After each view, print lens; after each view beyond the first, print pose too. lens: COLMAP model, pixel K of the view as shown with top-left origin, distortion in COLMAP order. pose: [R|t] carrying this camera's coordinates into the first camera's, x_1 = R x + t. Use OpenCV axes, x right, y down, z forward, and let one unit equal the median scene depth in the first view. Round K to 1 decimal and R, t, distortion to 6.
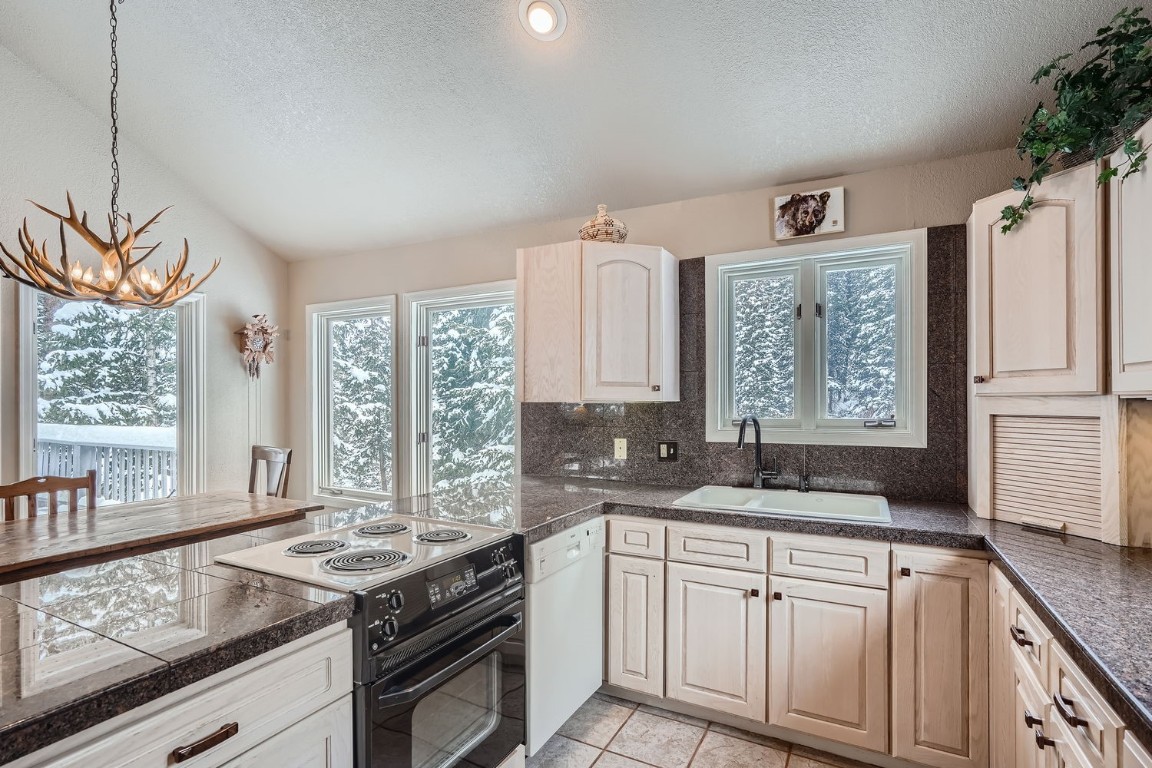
lens RADIAL K [[556.3, 0, 577.3], [0, 556.3, 400.2], [0, 0, 1]] dist [-0.020904, 0.018586]
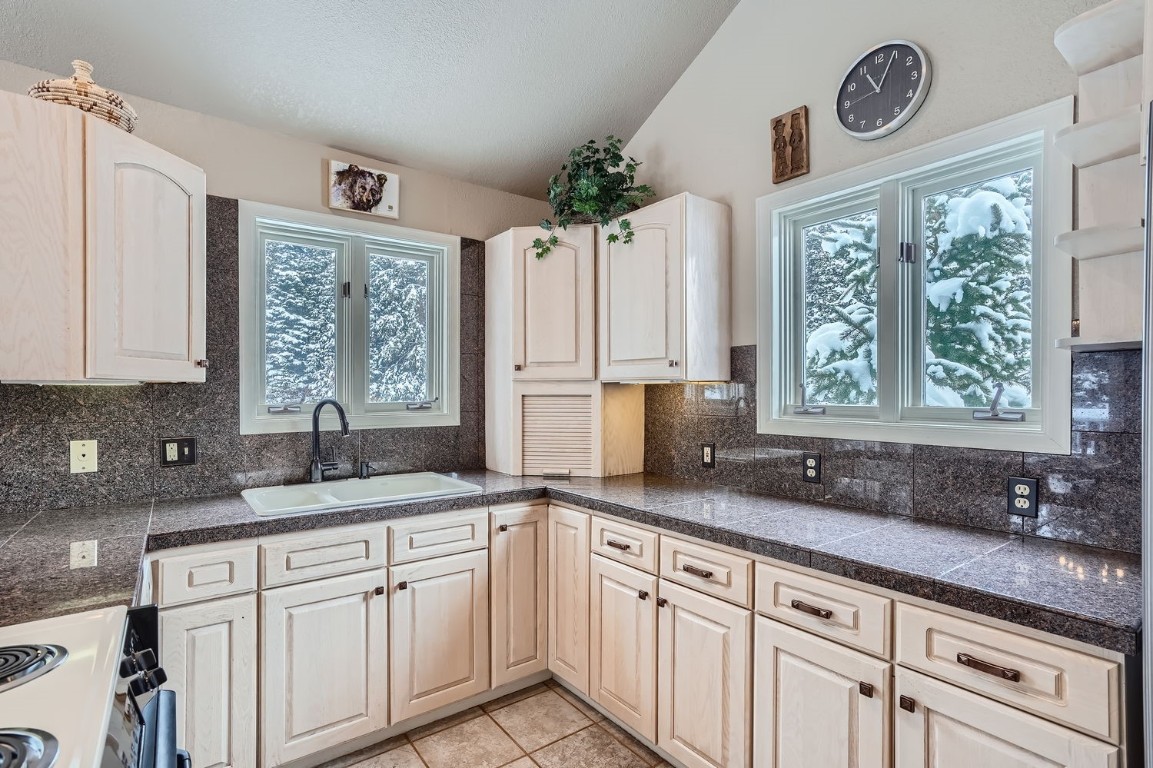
lens RADIAL K [[554.0, 0, 569.9], [0, 554.0, 395.3], [0, 0, 1]] dist [-0.019008, 0.023143]
pose [[0.441182, -0.003918, 0.897409, -0.296613], [-0.001004, 0.999988, 0.004859, 0.016081], [-0.897417, -0.003045, 0.441173, 0.260462]]
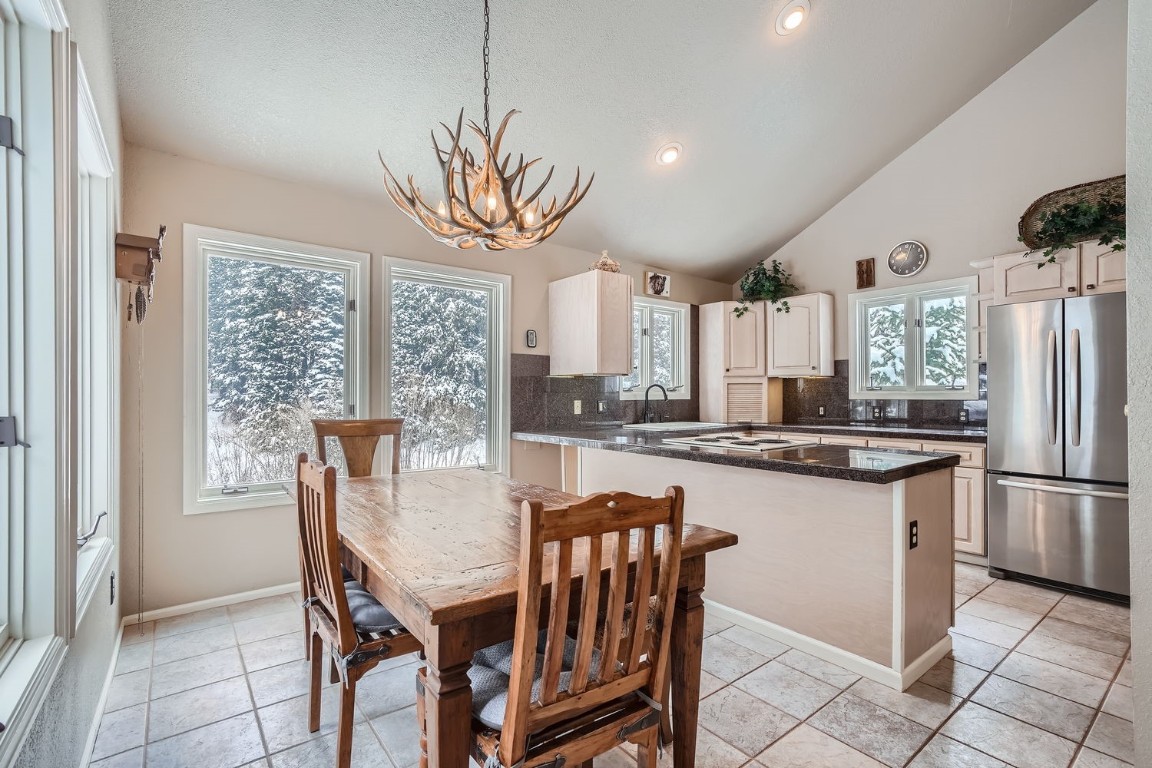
lens RADIAL K [[517.5, 0, 578.4], [0, 517.5, 394.6], [0, 0, 1]] dist [-0.022894, 0.019419]
pose [[0.414707, 0.001290, 0.909954, -1.443094], [0.000200, 0.999999, -0.001509, 0.066735], [-0.909955, 0.000808, 0.414706, 0.497639]]
